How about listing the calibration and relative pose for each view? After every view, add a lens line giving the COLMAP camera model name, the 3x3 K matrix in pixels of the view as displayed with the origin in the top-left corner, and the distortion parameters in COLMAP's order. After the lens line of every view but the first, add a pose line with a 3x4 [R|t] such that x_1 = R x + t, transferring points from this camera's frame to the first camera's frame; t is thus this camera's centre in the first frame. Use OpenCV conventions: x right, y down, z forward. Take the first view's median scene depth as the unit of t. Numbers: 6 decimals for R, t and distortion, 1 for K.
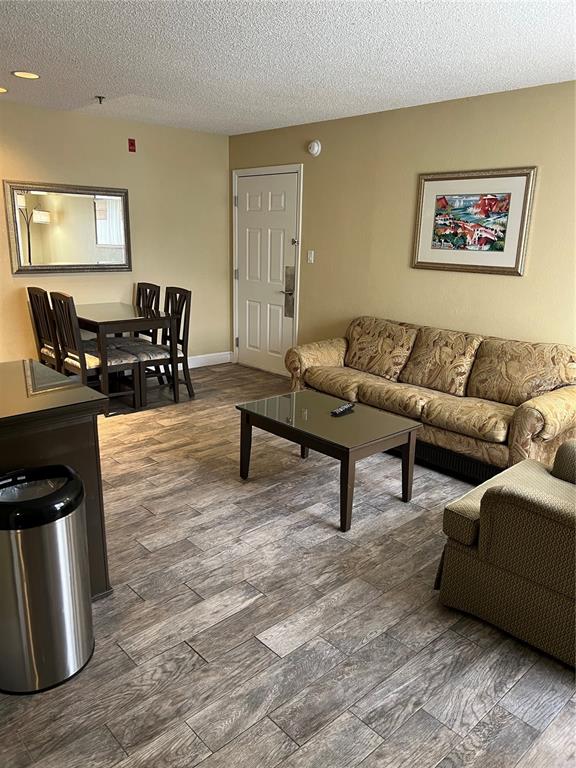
lens RADIAL K [[580.1, 0, 286.6], [0, 580.1, 385.9], [0, 0, 1]] dist [0.053700, -0.047788]
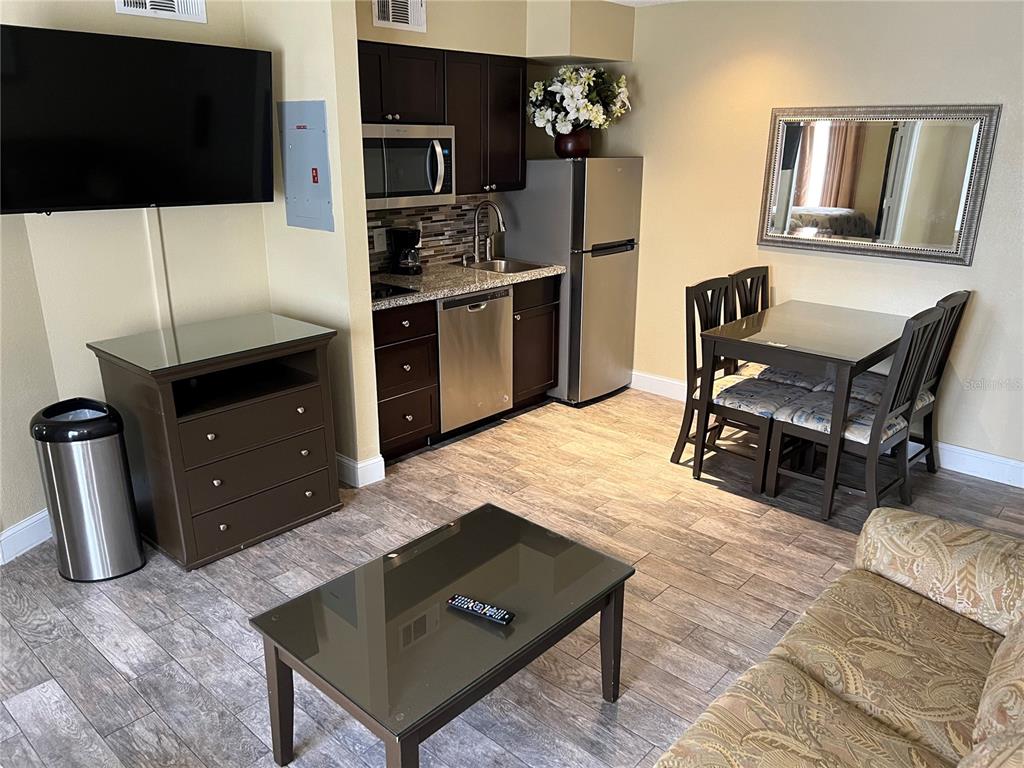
lens RADIAL K [[773.4, 0, 513.8], [0, 773.4, 386.3], [0, 0, 1]] dist [0.053700, -0.047788]
pose [[0.081559, 0.293838, -0.952369, 0.523725], [-0.257881, 0.929234, 0.264616, -0.244566], [0.962728, 0.224016, 0.151563, 0.737429]]
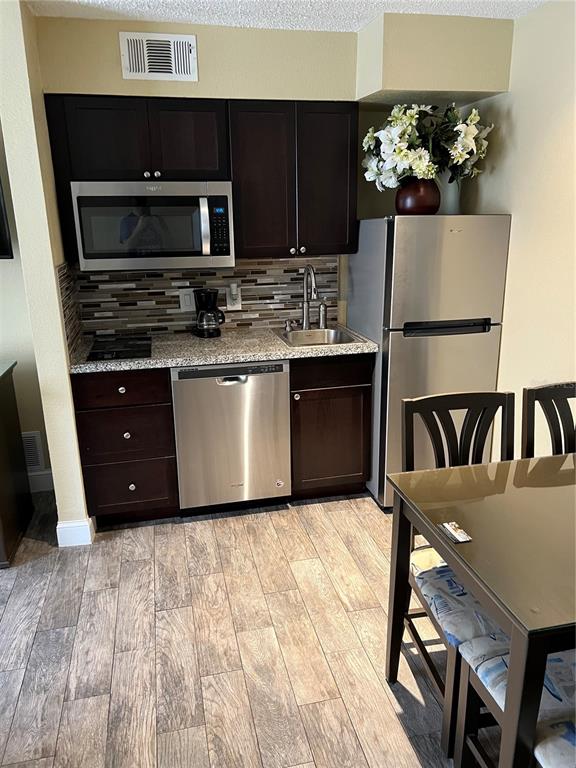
lens RADIAL K [[580.1, 0, 288.6], [0, 580.1, 379.5], [0, 0, 1]] dist [0.053700, -0.047788]
pose [[-0.503758, 0.228594, -0.833050, 0.047783], [-0.213773, 0.901368, 0.376612, -0.336079], [0.836976, 0.367805, -0.405204, 1.165724]]
